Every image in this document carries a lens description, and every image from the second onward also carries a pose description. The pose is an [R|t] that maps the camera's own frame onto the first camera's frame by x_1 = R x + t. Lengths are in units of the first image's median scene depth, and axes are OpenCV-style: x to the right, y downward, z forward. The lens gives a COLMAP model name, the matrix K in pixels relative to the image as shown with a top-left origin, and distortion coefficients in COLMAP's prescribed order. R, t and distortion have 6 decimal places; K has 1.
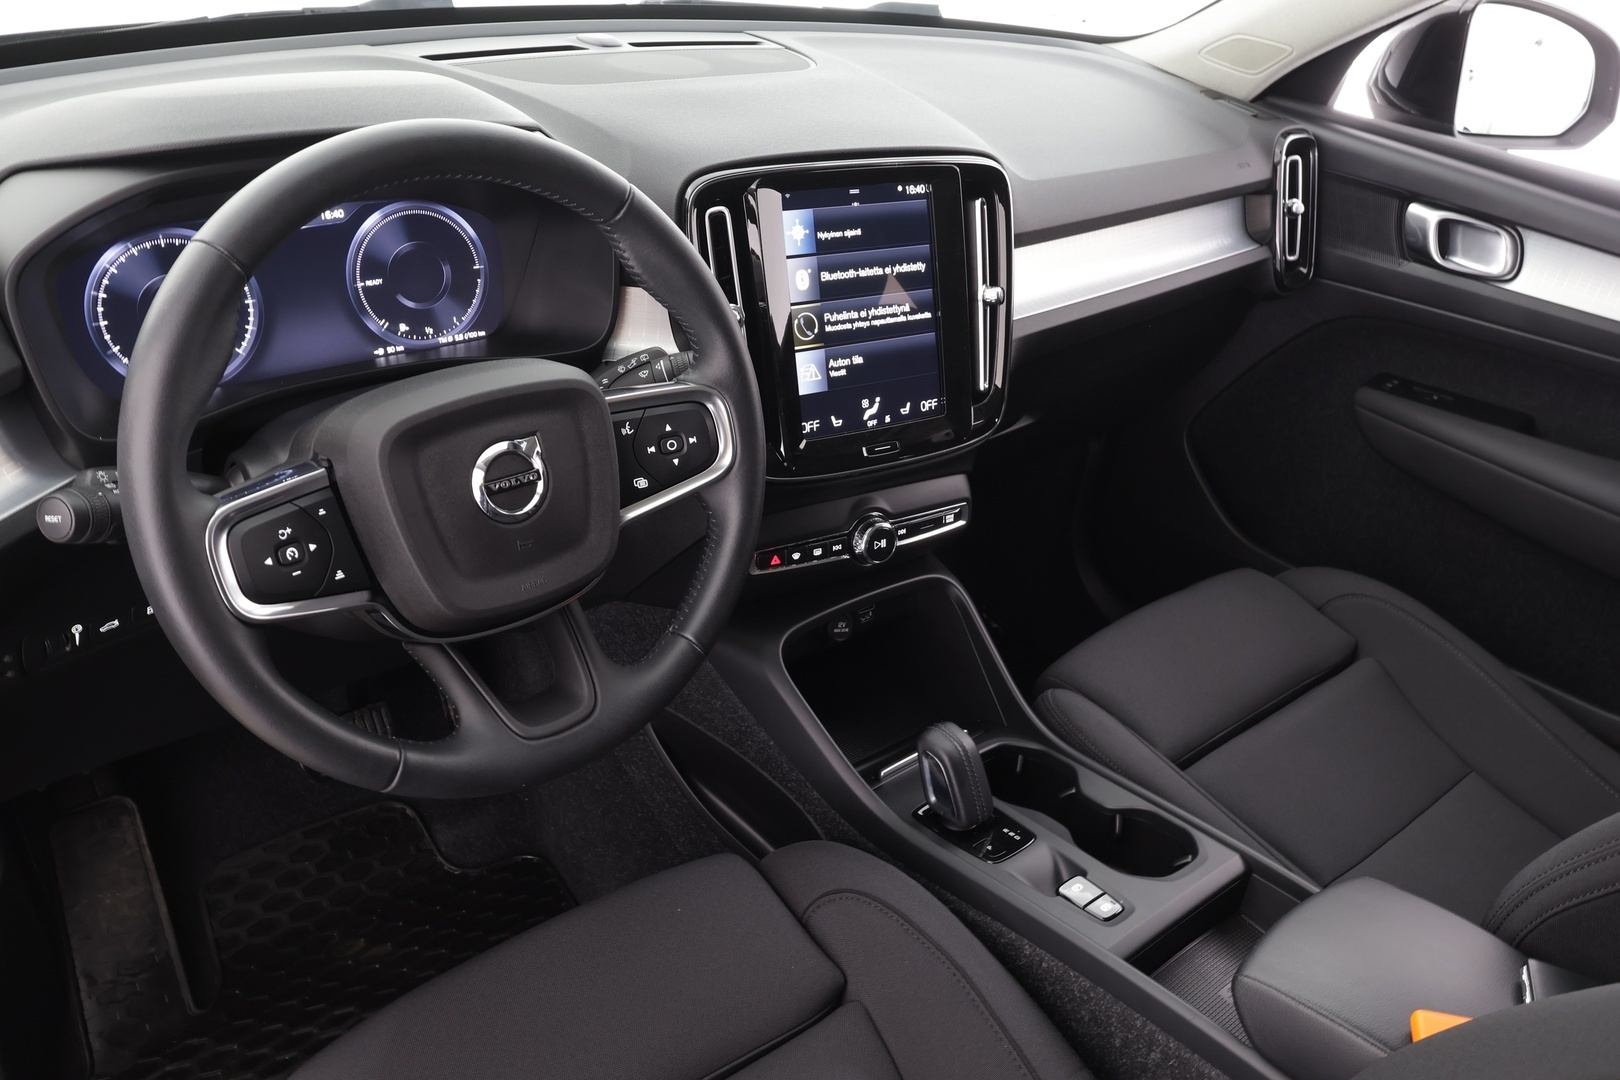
lens RADIAL K [[1274.1, 0, 824.0], [0, 1274.1, 550.4], [0, 0, 1]] dist [-0.009690, 0.009086]
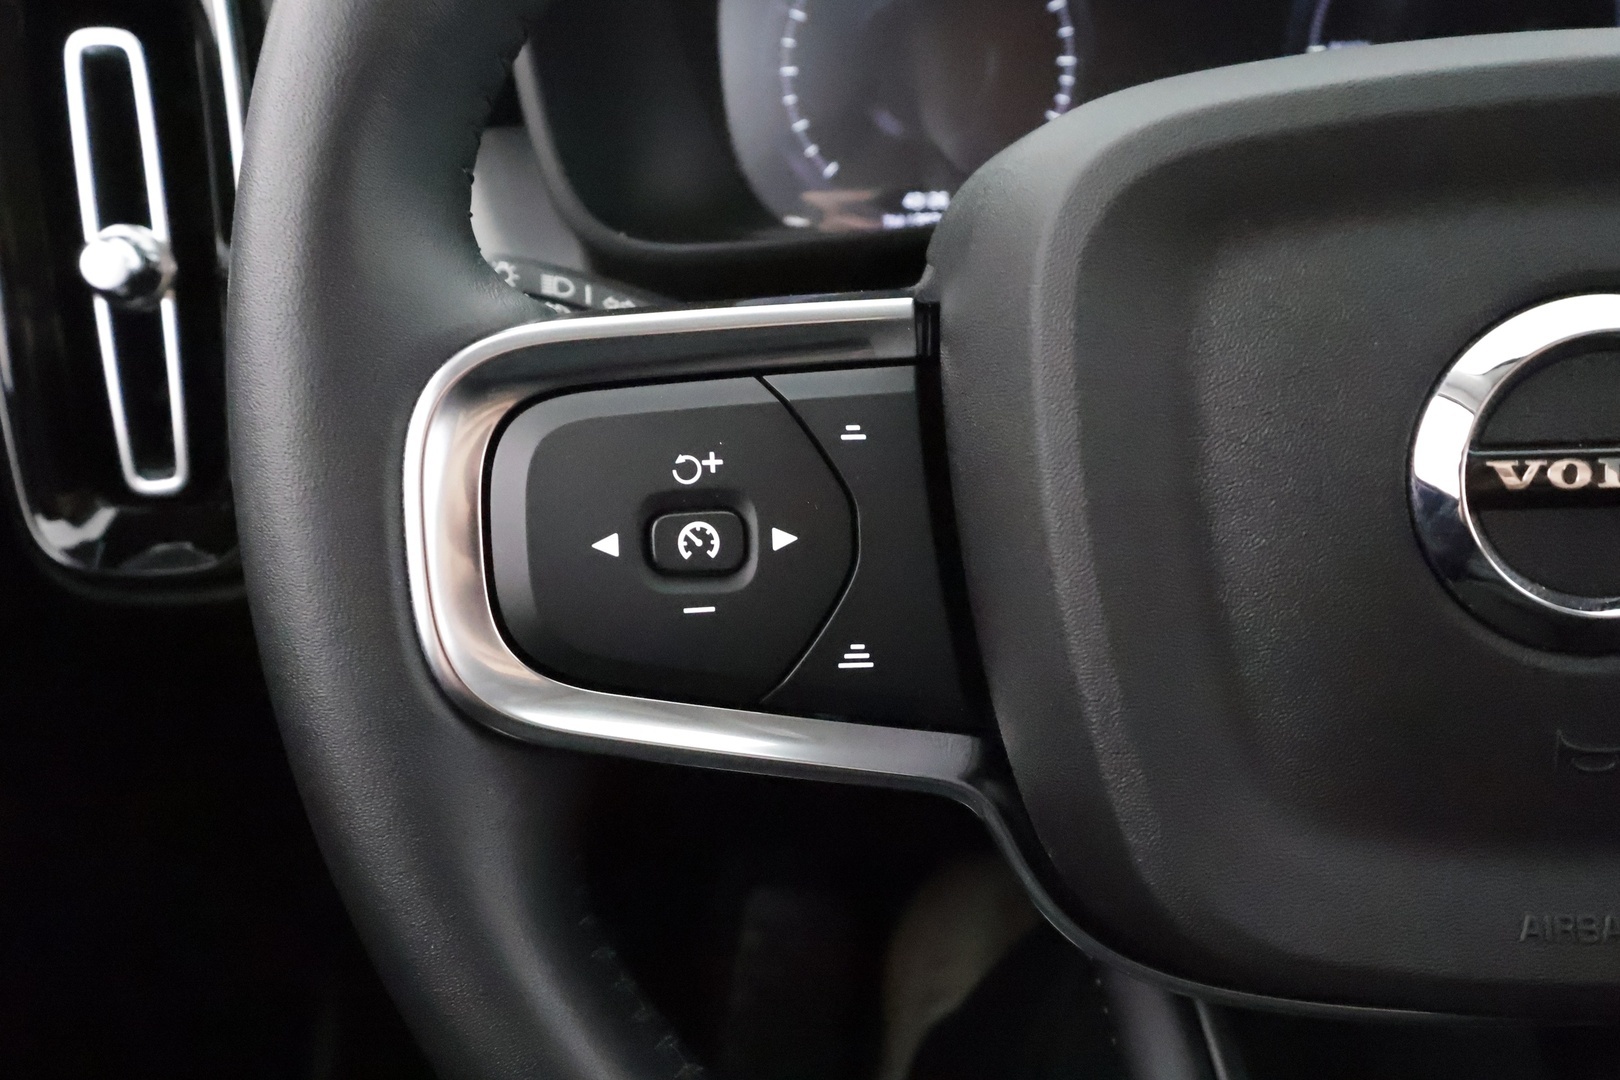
lens RADIAL K [[1274.1, 0, 805.4], [0, 1274.1, 538.8], [0, 0, 1]] dist [-0.009690, 0.009086]
pose [[0.695962, 0.208515, -0.687138, -0.130940], [-0.263370, 0.964348, 0.025884, -0.007641], [0.668037, 0.162957, 0.726065, 0.523799]]
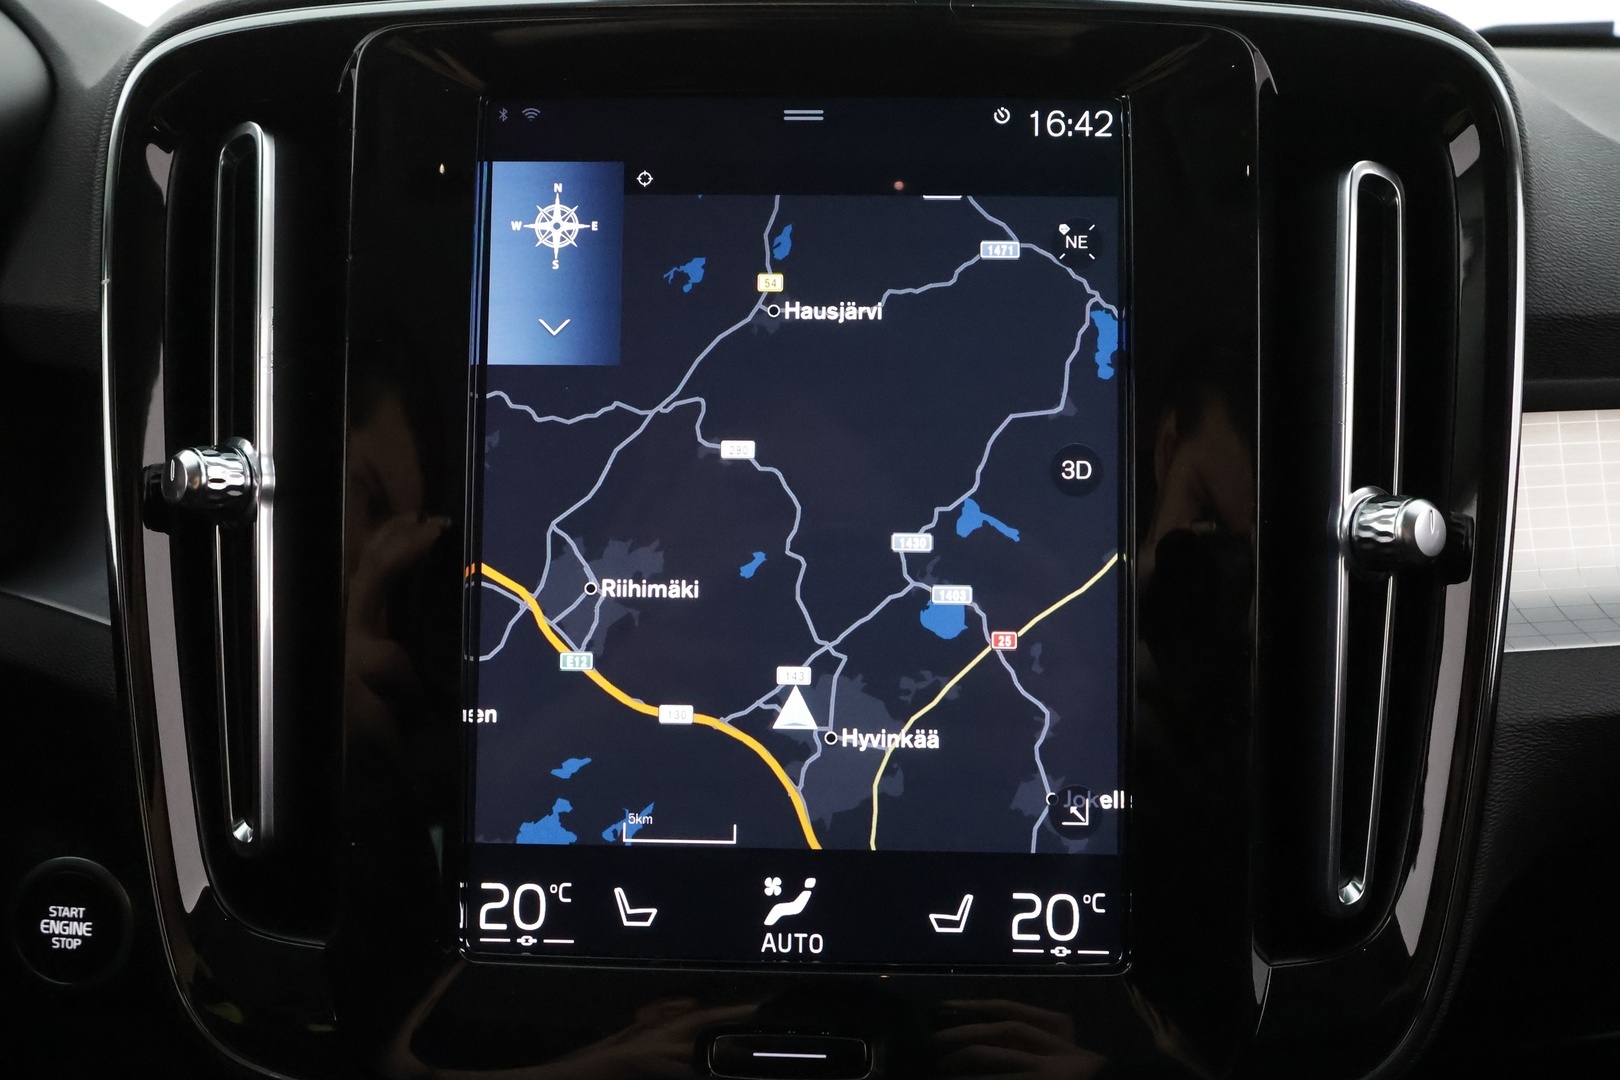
lens RADIAL K [[1274.1, 0, 801.9], [0, 1274.1, 543.9], [0, 0, 1]] dist [-0.009690, 0.009086]
pose [[0.817796, 0.063552, -0.571989, 0.191580], [-0.219241, 0.953343, -0.207534, -0.128828], [0.532112, 0.295124, 0.793573, 0.791915]]
